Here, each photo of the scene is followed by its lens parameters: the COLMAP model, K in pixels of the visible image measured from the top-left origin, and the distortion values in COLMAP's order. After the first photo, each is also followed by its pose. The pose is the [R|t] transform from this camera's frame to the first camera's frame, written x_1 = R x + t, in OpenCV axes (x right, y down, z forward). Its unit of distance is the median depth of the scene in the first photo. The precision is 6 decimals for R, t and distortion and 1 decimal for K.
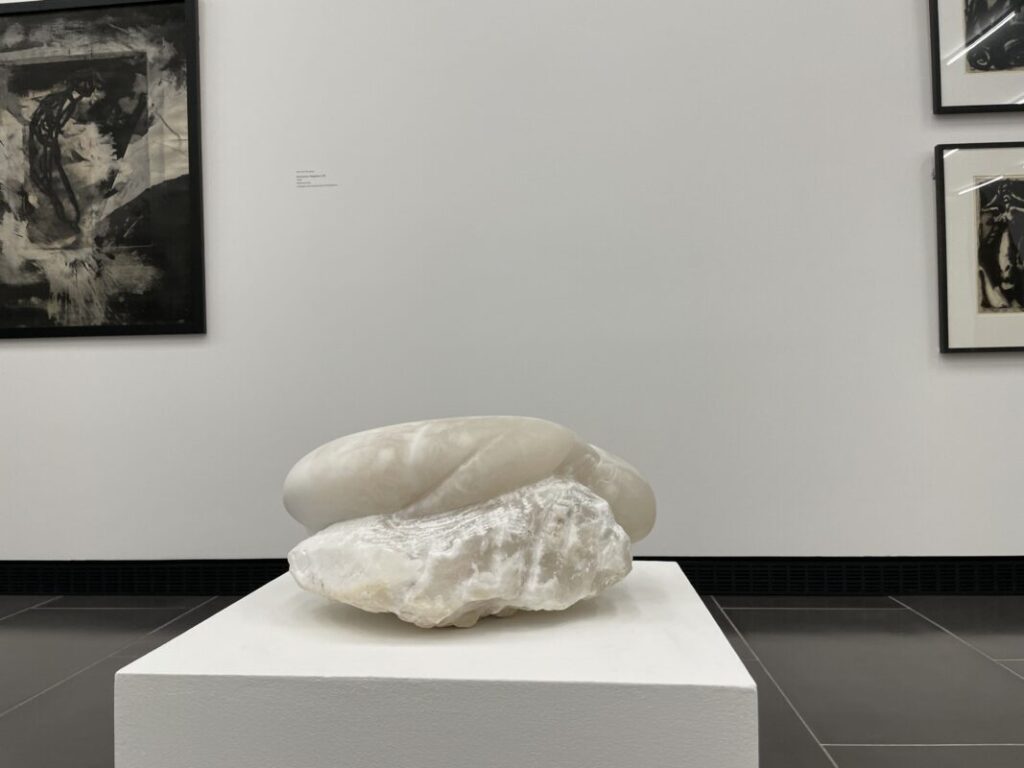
lens RADIAL K [[780.8, 0, 514.2], [0, 780.8, 397.7], [0, 0, 1]] dist [0.033708, -0.069136]
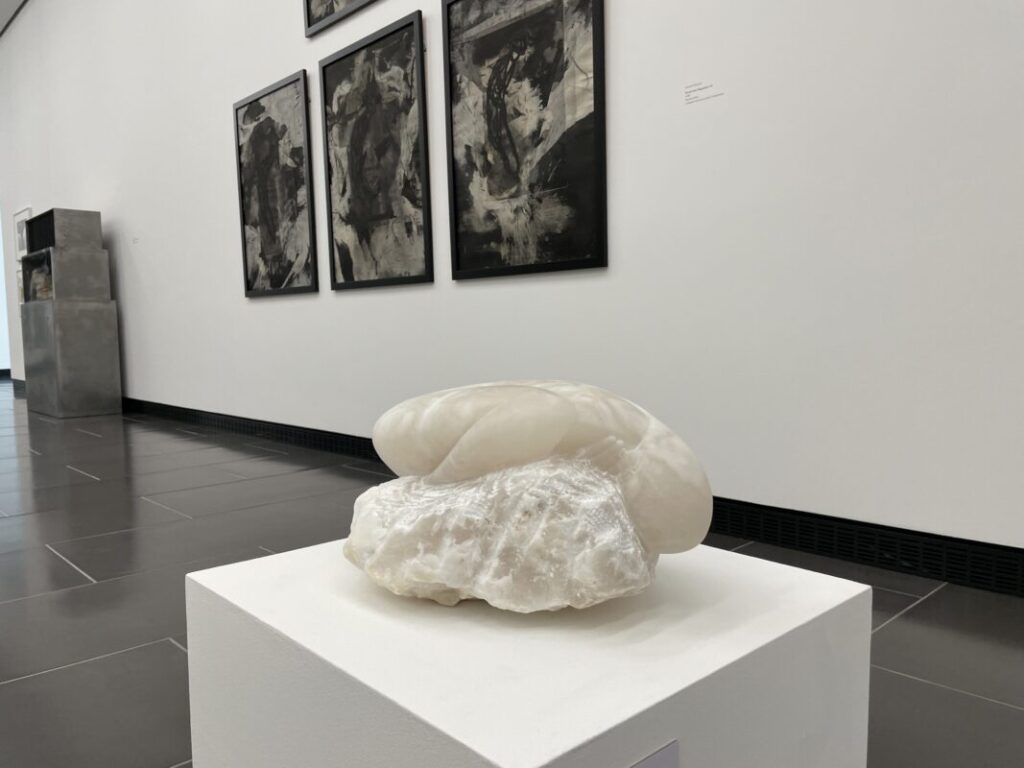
lens RADIAL K [[780.8, 0, 531.5], [0, 780.8, 401.7], [0, 0, 1]] dist [0.033708, -0.069136]
pose [[0.733976, 0.071699, -0.675380, 0.250295], [0.009751, 0.993197, 0.116036, -0.024996], [0.679105, -0.091754, 0.728284, 0.154009]]
